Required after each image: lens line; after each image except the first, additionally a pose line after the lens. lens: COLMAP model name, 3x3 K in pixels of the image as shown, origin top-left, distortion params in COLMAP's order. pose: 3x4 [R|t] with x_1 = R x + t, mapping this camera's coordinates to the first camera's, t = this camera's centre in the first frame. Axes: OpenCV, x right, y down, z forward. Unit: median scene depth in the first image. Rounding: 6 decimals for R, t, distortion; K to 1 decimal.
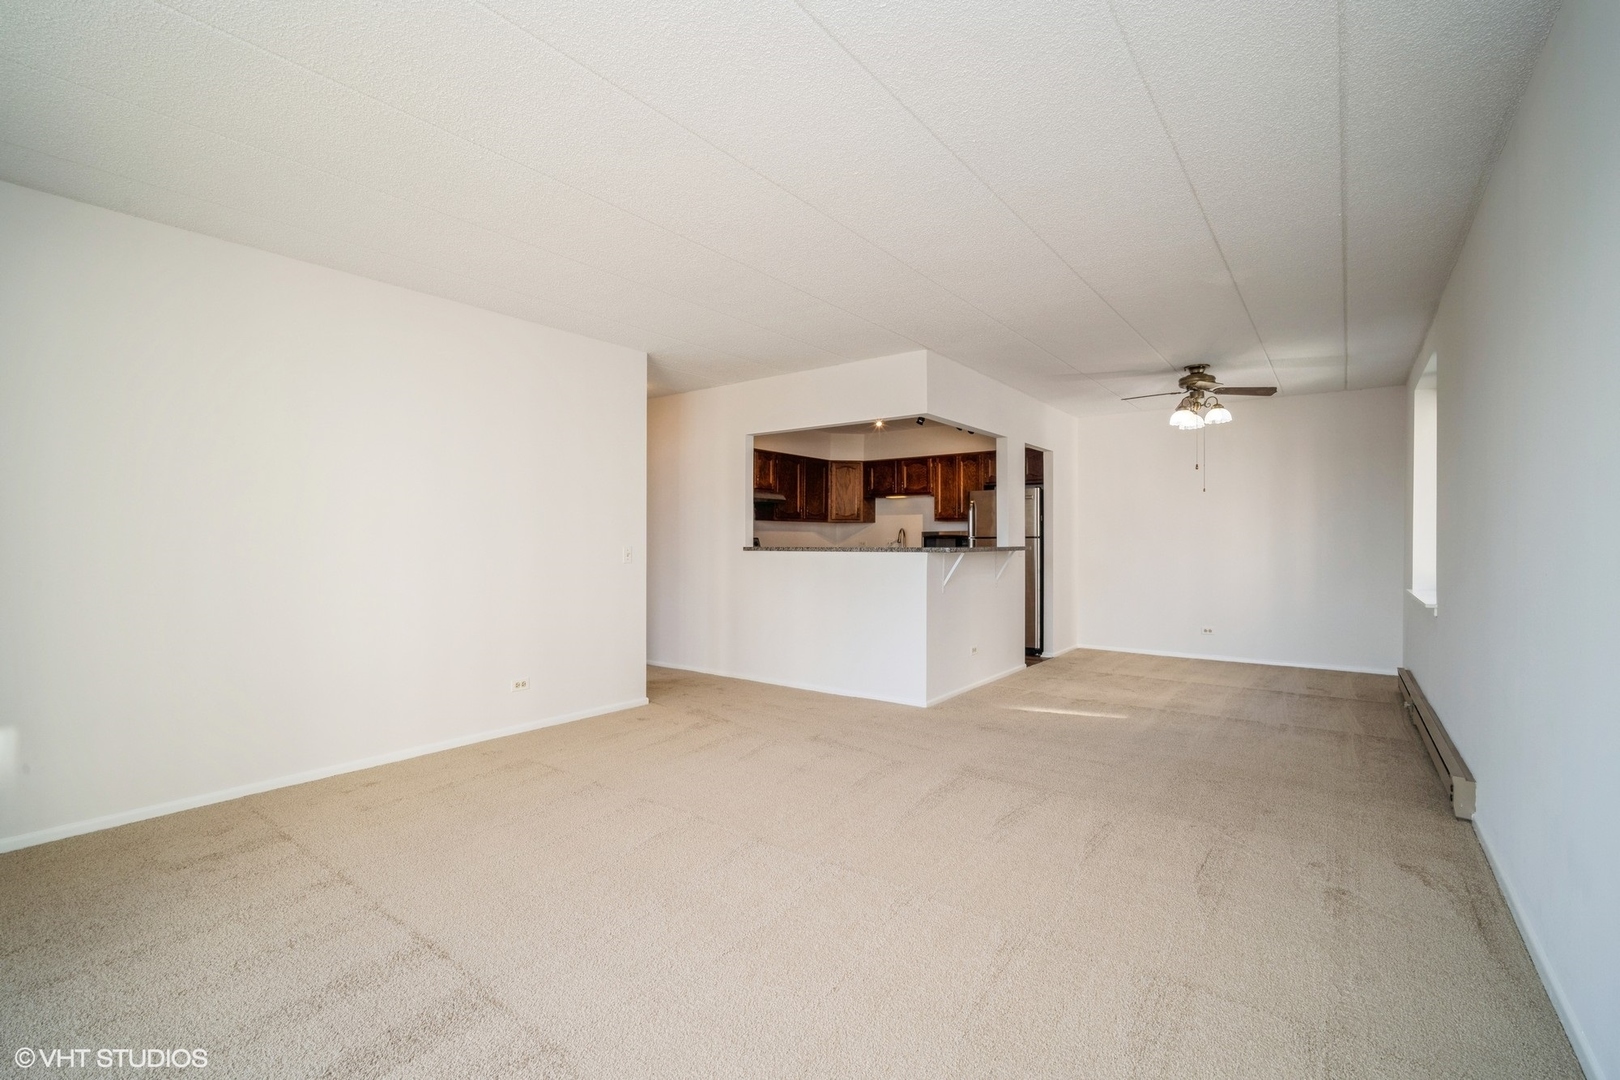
lens RADIAL K [[721.3, 0, 813.0], [0, 721.3, 544.0], [0, 0, 1]] dist [-0.004545, -0.000131]
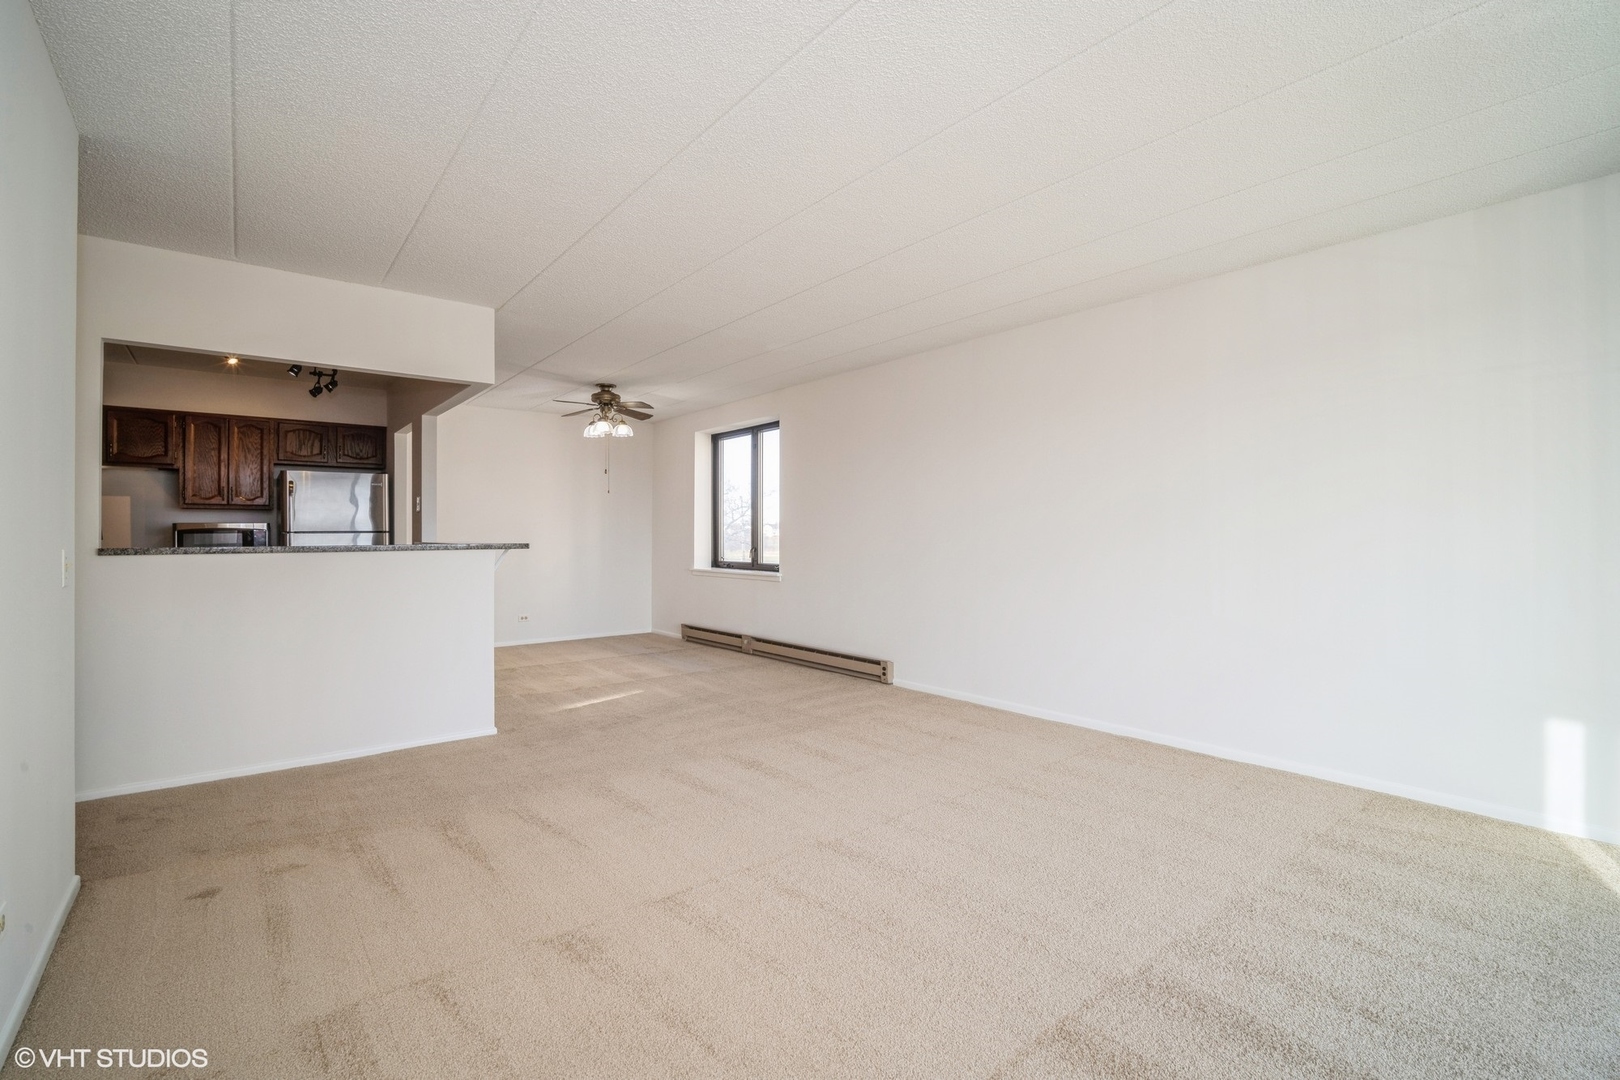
lens RADIAL K [[721.3, 0, 813.3], [0, 721.3, 532.1], [0, 0, 1]] dist [-0.004545, -0.000131]
pose [[0.251591, 0.002364, 0.967831, -0.507813], [0.007912, 0.999959, -0.004500, -0.001650], [-0.967801, 0.008790, 0.251562, 0.383648]]
